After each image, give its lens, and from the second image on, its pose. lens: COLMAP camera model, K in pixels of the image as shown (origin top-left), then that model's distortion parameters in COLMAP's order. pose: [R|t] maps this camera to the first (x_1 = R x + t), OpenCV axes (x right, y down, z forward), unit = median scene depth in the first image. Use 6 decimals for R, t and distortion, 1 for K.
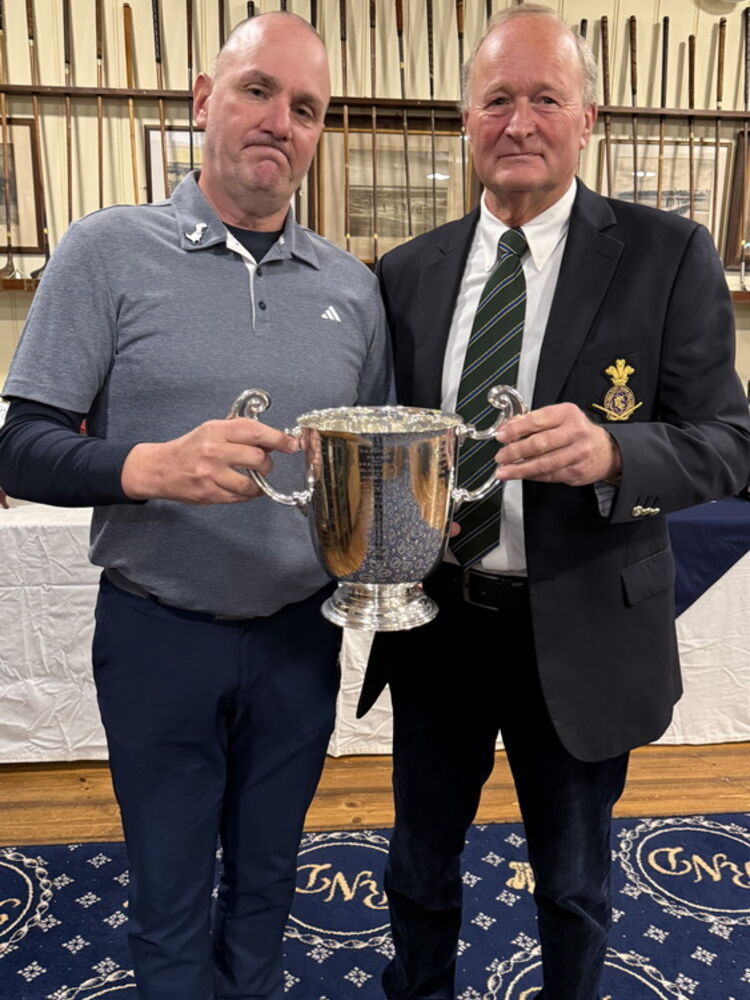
lens RADIAL K [[919.6, 0, 381.2], [0, 919.6, 505.1], [0, 0, 1]] dist [0.055229, -0.117648]
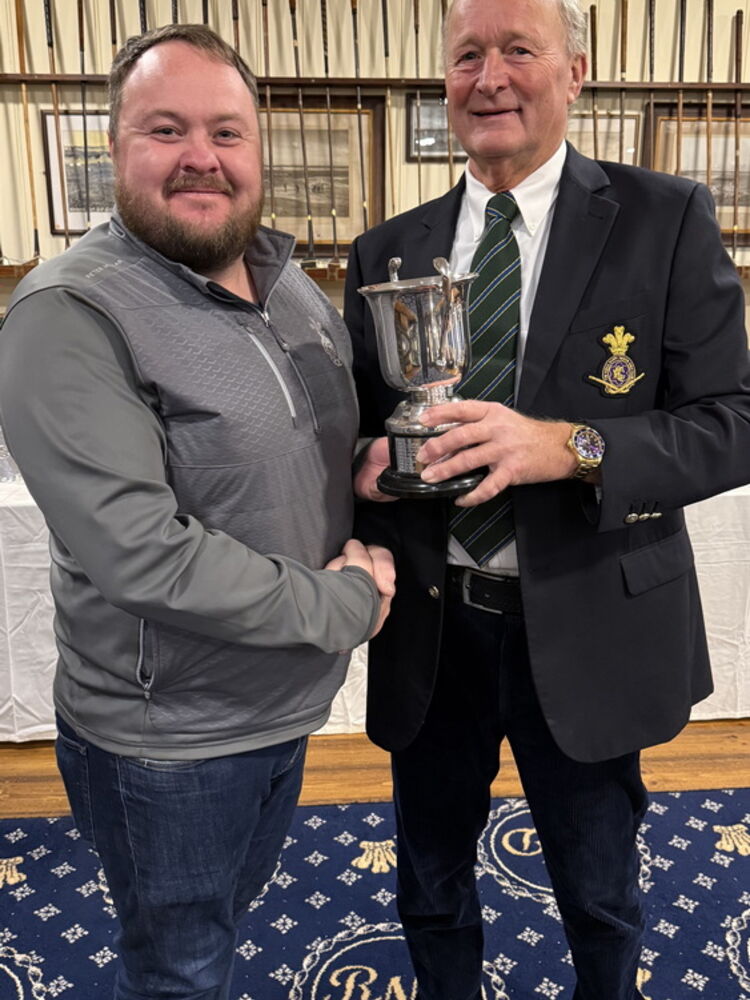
lens RADIAL K [[916.2, 0, 373.0], [0, 916.2, 503.3], [0, 0, 1]] dist [0.039738, -0.089523]
pose [[0.999379, -0.007440, -0.034444, 0.153457], [0.007942, 0.999864, 0.014459, 0.005086], [0.034332, -0.014723, 0.999302, 0.010850]]
